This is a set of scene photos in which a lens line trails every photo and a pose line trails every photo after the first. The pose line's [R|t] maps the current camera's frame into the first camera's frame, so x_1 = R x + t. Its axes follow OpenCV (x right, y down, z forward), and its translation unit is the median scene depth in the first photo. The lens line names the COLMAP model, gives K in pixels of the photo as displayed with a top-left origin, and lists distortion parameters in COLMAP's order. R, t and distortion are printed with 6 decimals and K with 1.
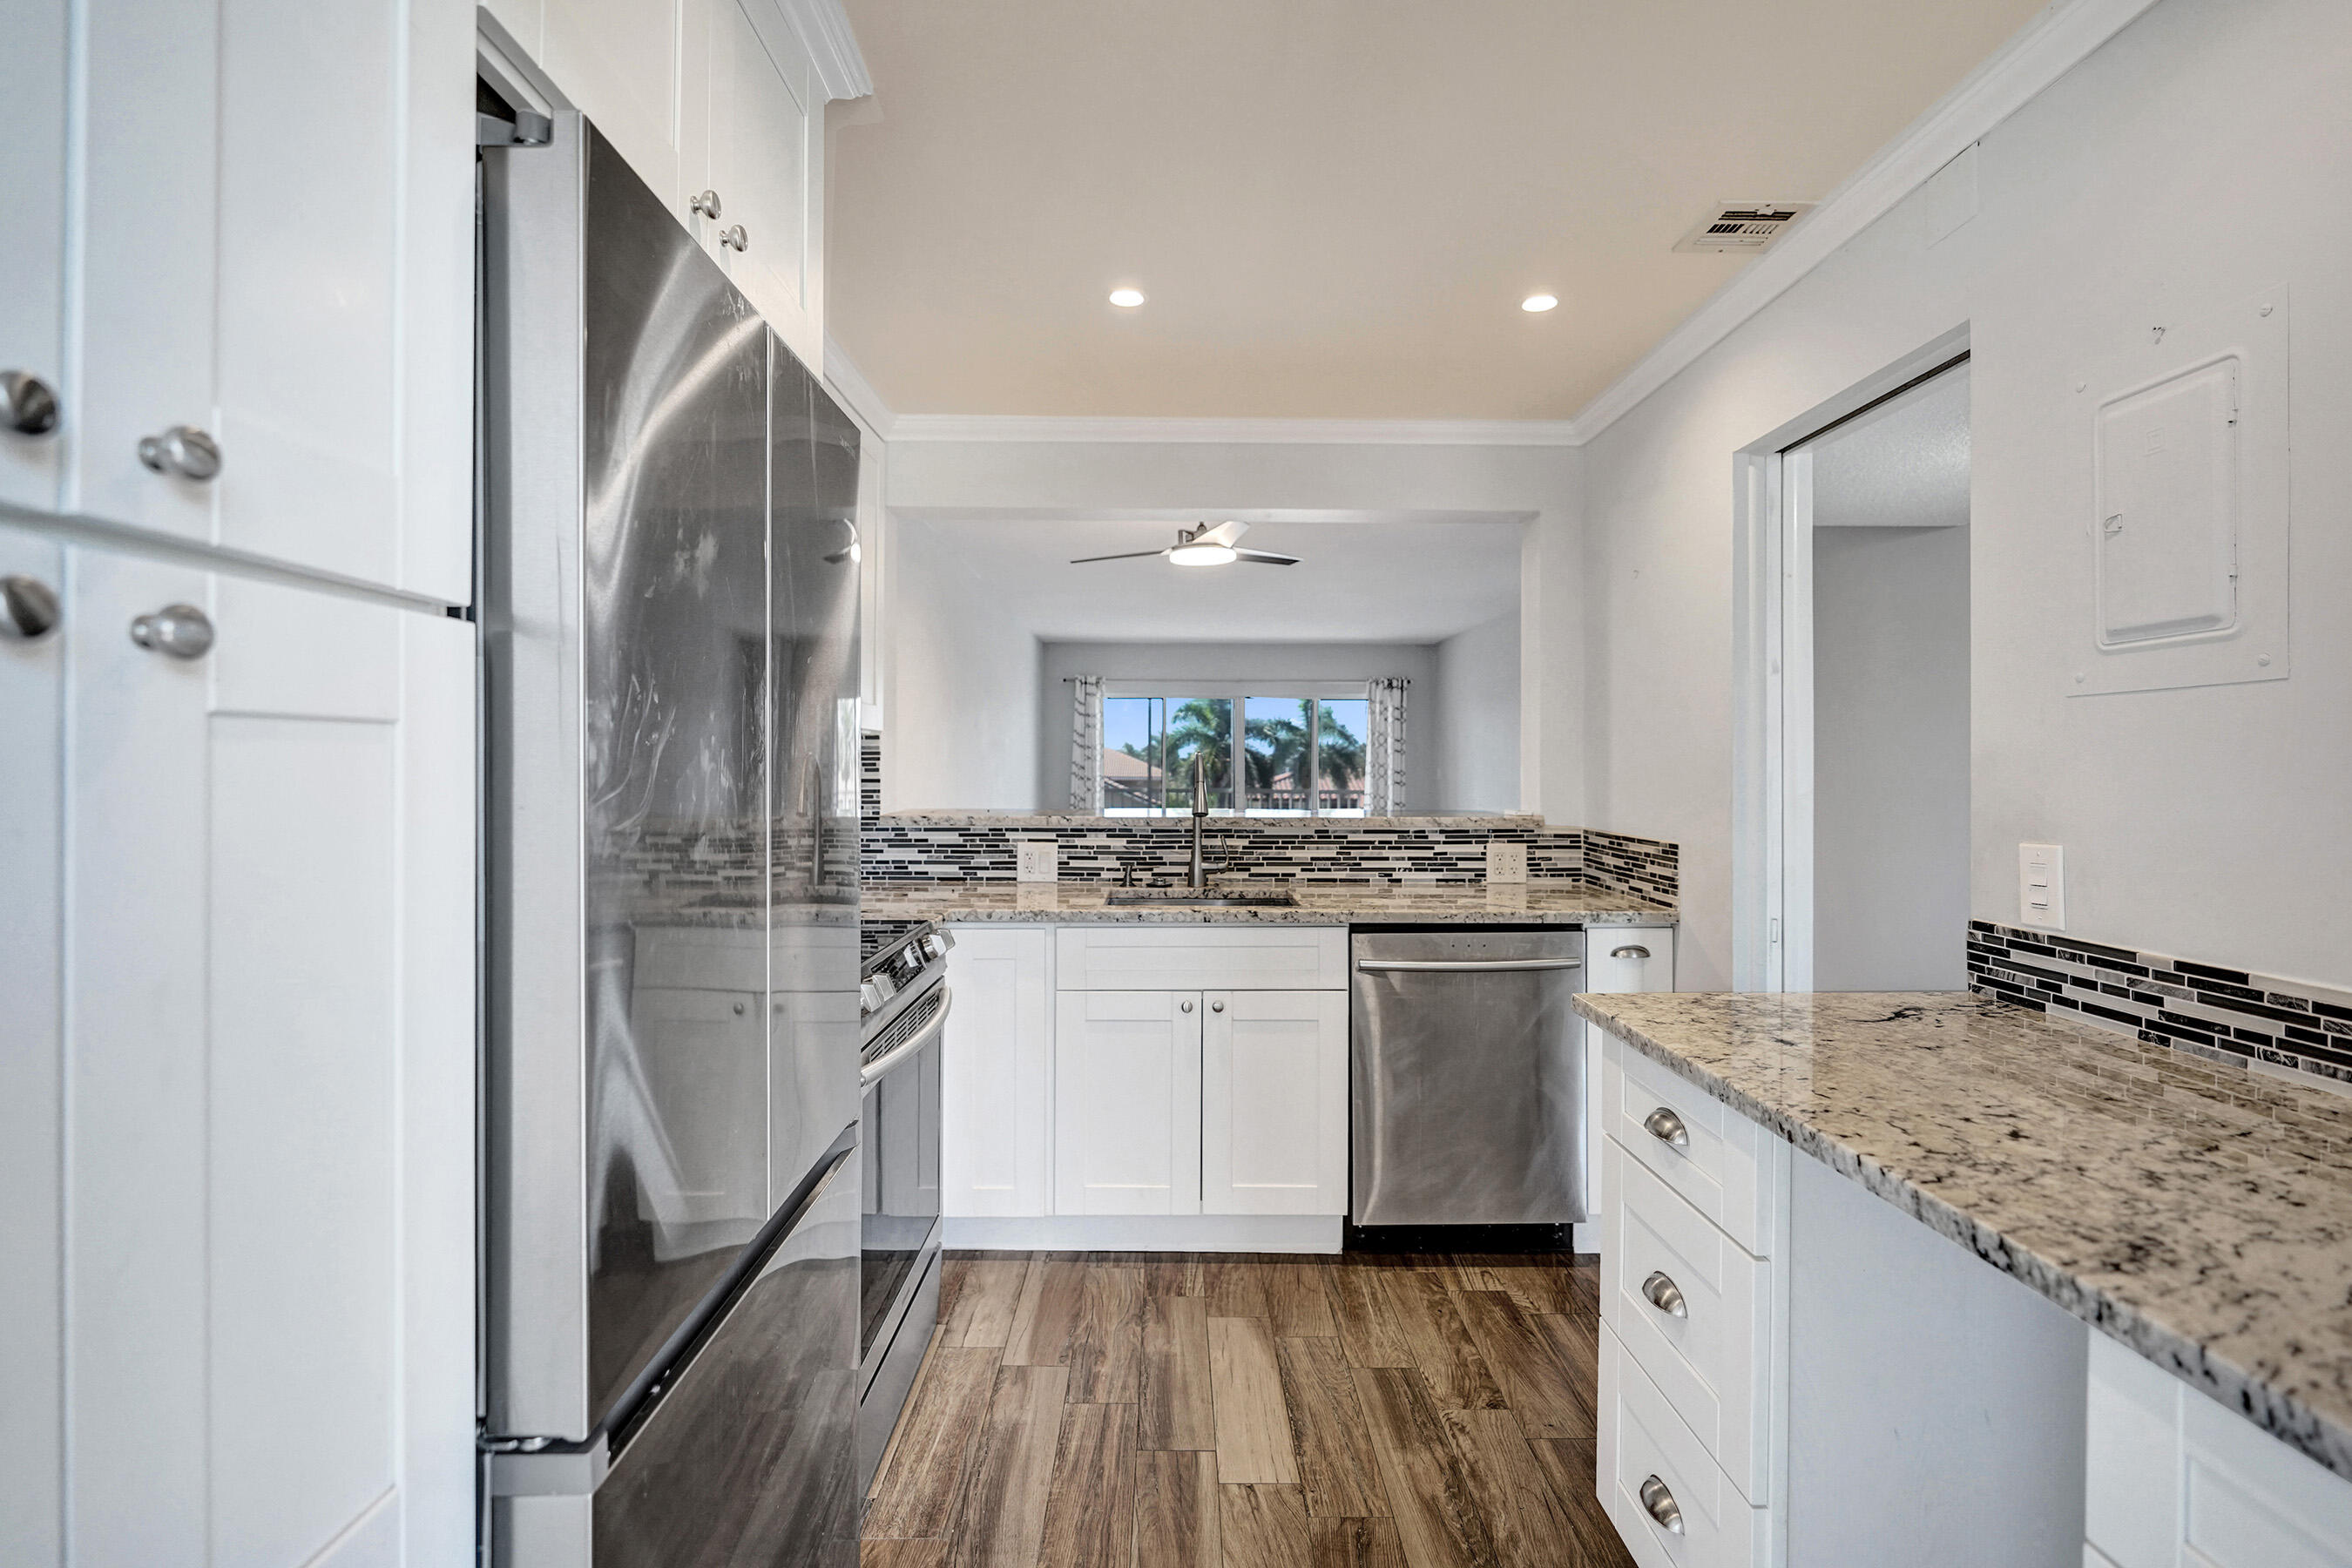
lens RADIAL K [[1091.5, 0, 1169.5], [0, 1091.5, 773.2], [0, 0, 1]] dist [-0.000197, 0.000351]
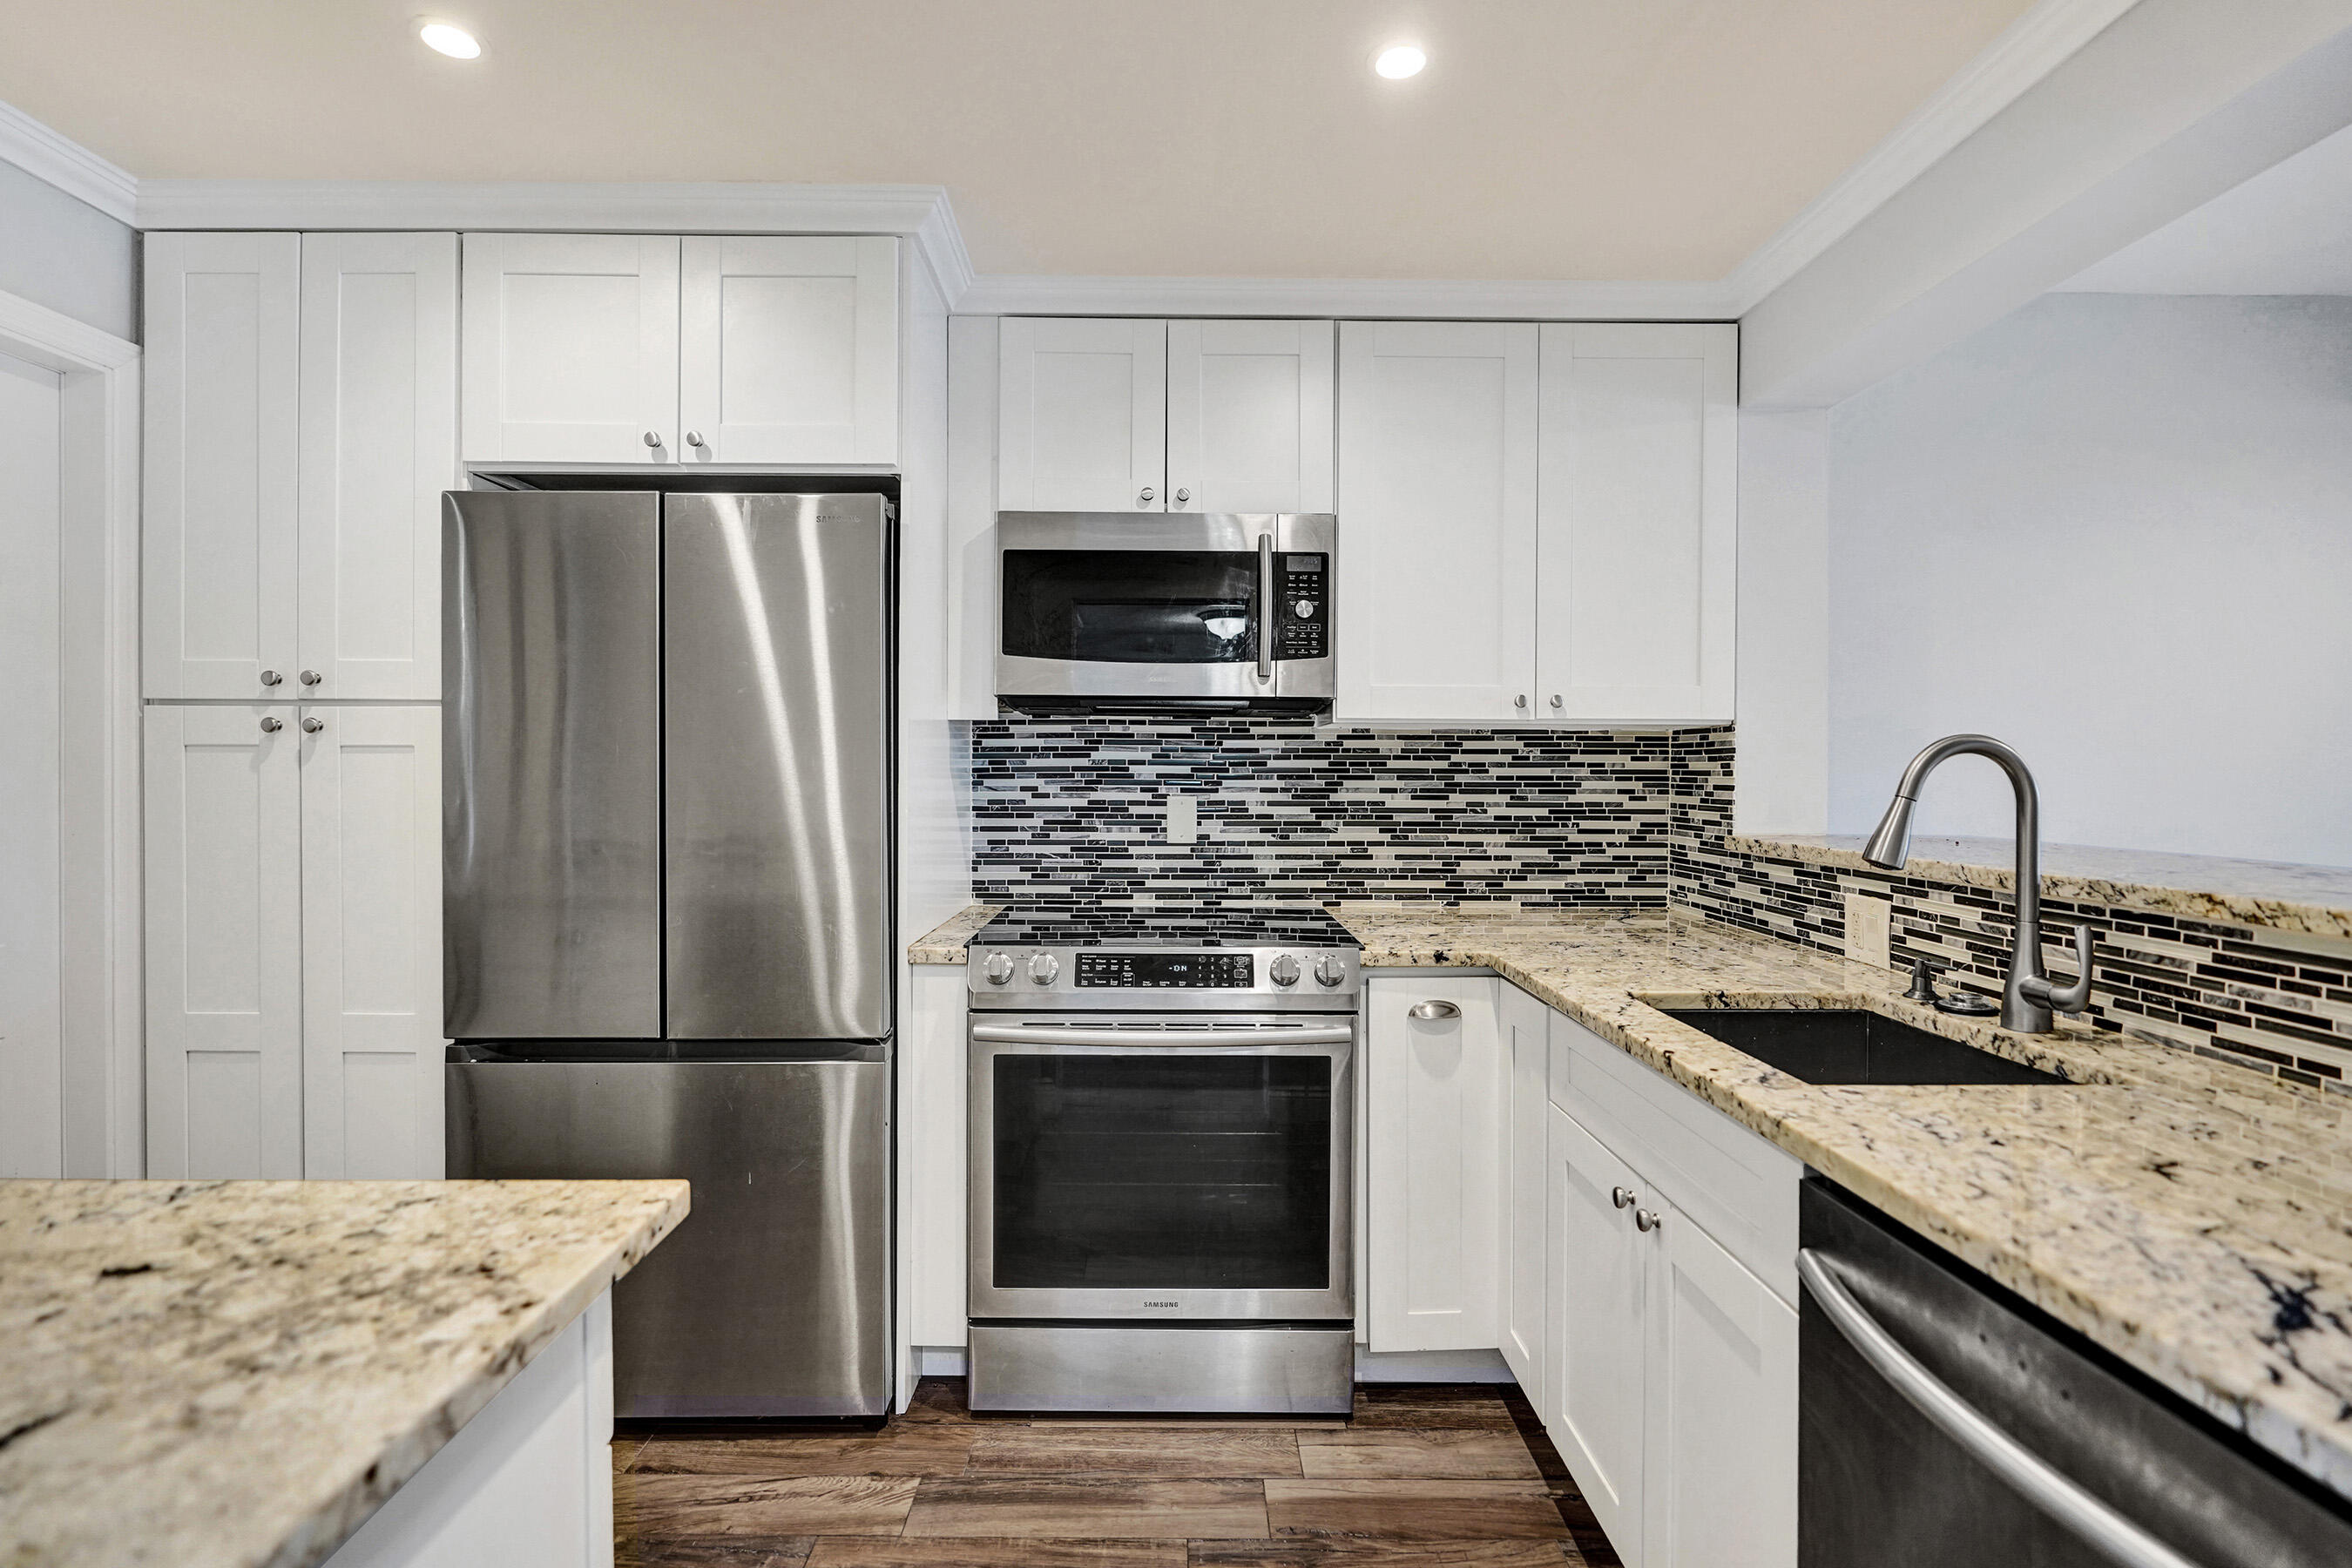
lens RADIAL K [[1091.5, 0, 1180.0], [0, 1091.5, 778.3], [0, 0, 1]] dist [-0.000197, 0.000351]
pose [[0.015193, 0.004858, -0.999873, 0.459385], [-0.010063, 0.999938, 0.004706, 0.000665], [0.999834, 0.009990, 0.015241, 0.620632]]
